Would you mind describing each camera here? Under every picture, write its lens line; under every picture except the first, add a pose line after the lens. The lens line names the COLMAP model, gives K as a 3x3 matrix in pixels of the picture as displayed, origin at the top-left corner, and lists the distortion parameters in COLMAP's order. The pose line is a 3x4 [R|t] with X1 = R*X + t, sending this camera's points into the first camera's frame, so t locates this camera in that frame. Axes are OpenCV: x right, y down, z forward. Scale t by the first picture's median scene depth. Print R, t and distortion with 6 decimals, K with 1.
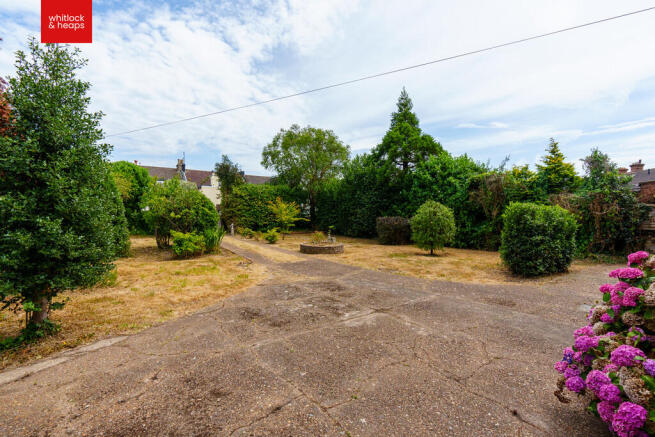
lens RADIAL K [[298.6, 0, 328.0], [0, 298.6, 208.5], [0, 0, 1]] dist [-0.005131, -0.000112]
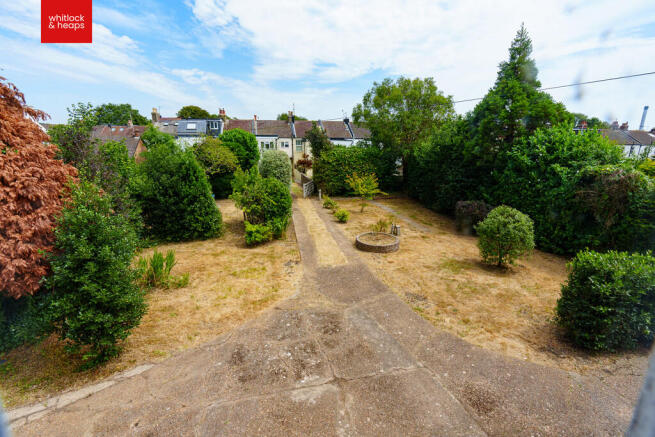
lens RADIAL K [[298.6, 0, 328.0], [0, 298.6, 208.5], [0, 0, 1]] dist [-0.005131, -0.000112]
pose [[0.915438, 0.081605, -0.394098, 0.142050], [0.017017, 0.970503, 0.240487, -0.146823], [0.402098, -0.226858, 0.887047, 0.041501]]
